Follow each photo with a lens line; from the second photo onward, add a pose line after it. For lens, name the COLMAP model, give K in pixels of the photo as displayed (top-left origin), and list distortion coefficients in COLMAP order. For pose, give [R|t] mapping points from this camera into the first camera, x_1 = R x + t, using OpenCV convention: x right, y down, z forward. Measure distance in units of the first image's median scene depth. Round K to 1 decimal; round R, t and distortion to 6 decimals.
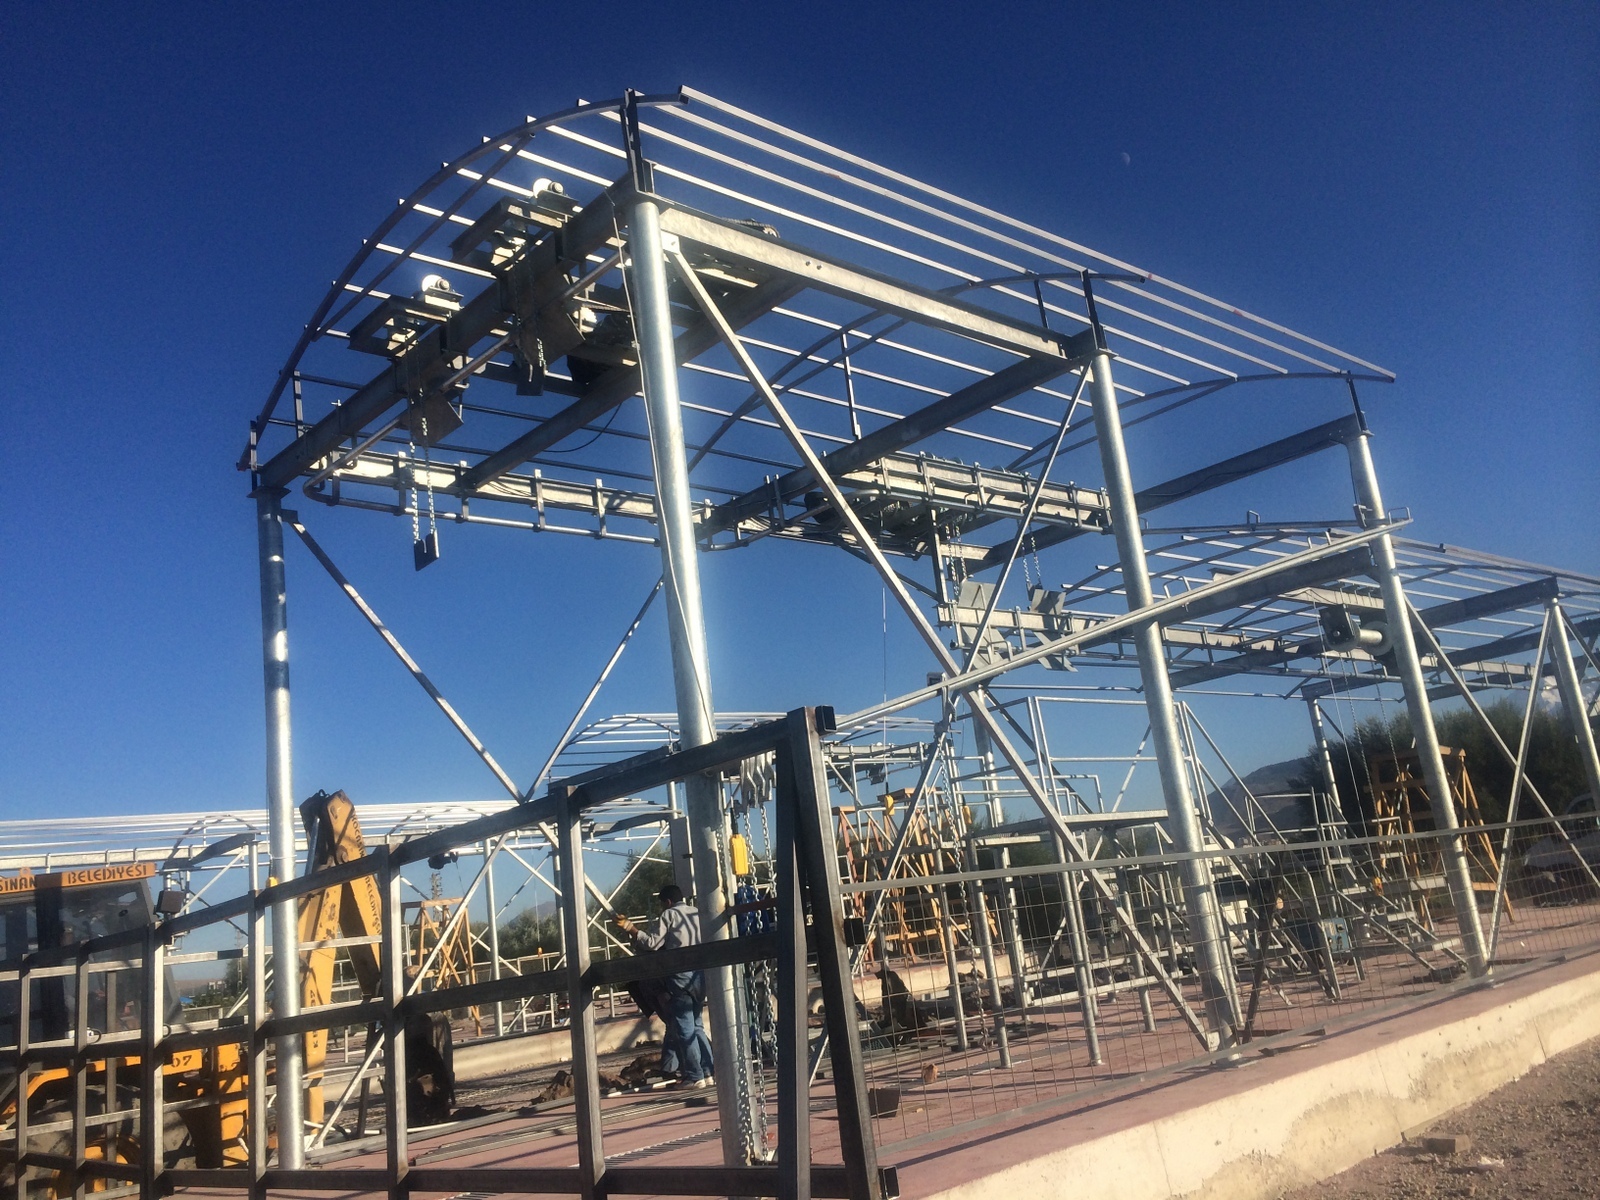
lens RADIAL K [[1360.7, 0, 745.2], [0, 1360.7, 603.9], [0, 0, 1]] dist [0.066720, -0.006266]
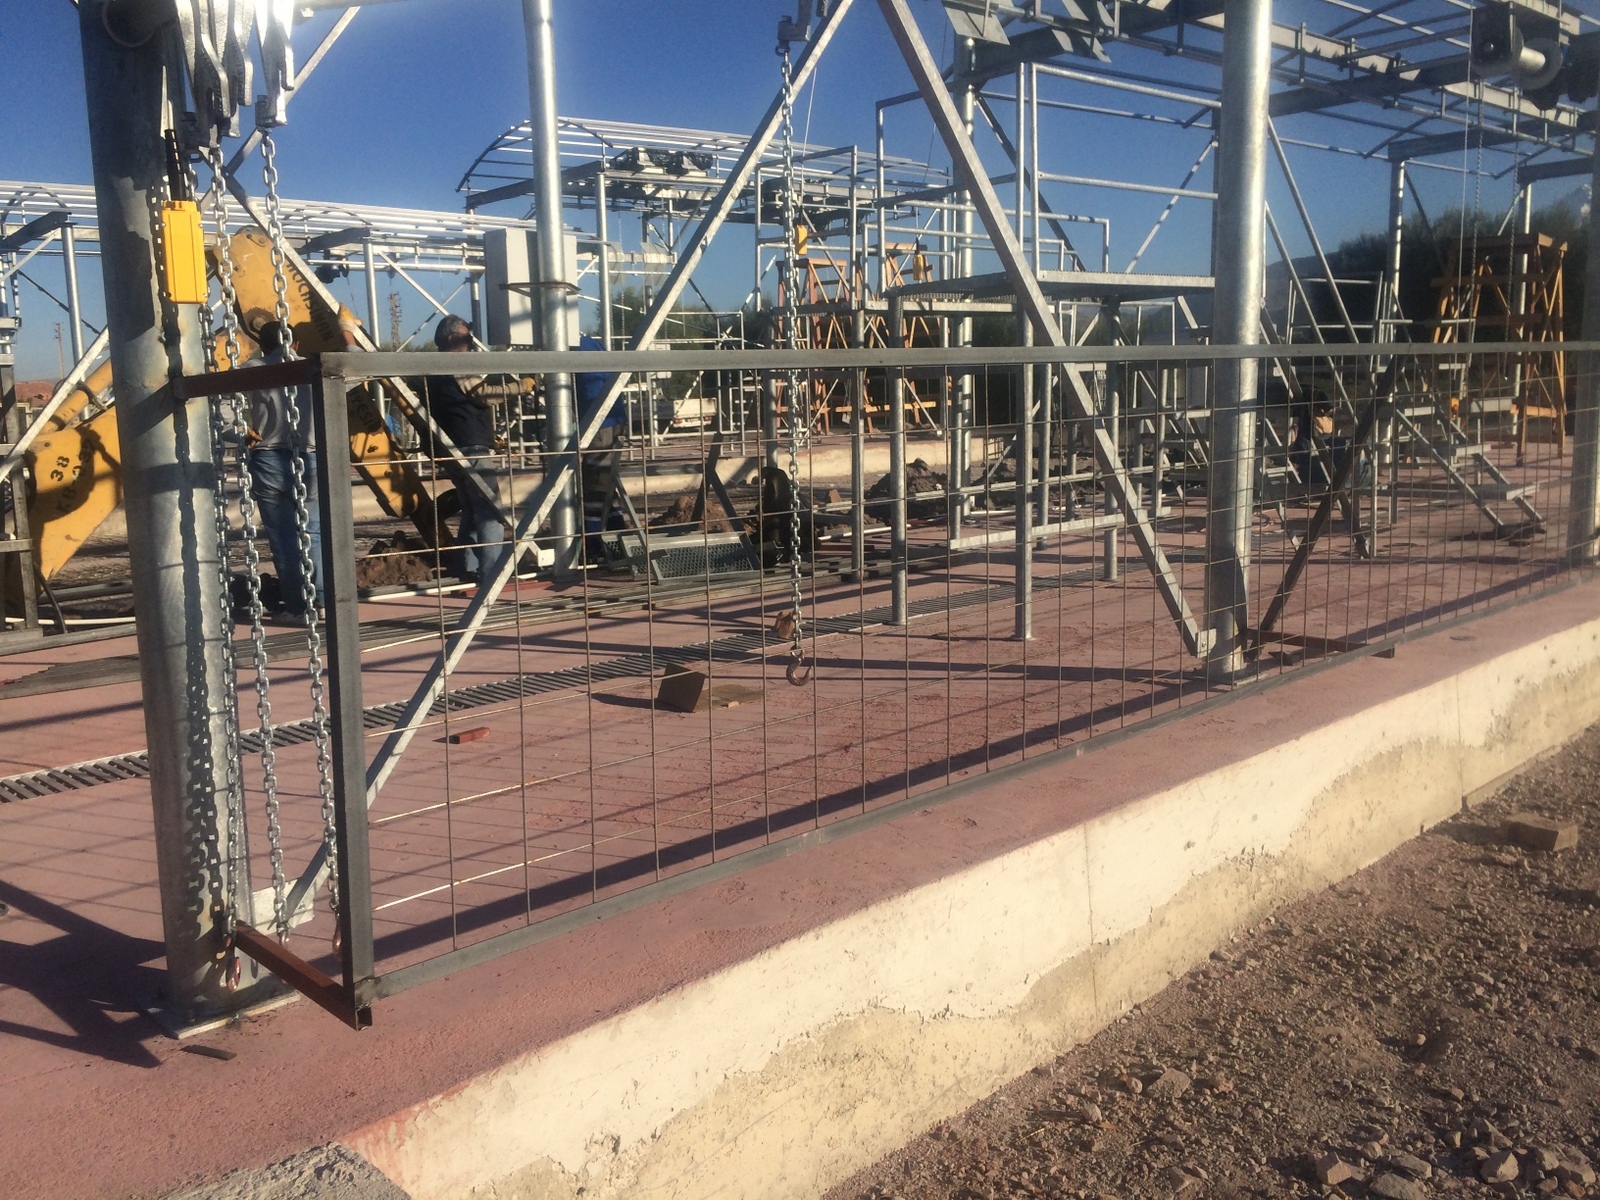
lens RADIAL K [[1403.2, 0, 749.7], [0, 1403.2, 596.5], [0, 0, 1]] dist [0.087298, -0.136493]
pose [[0.995782, 0.086292, 0.031174, 0.090304], [-0.091685, 0.923097, 0.373478, 0.062014], [0.003452, -0.374761, 0.927115, 0.336679]]
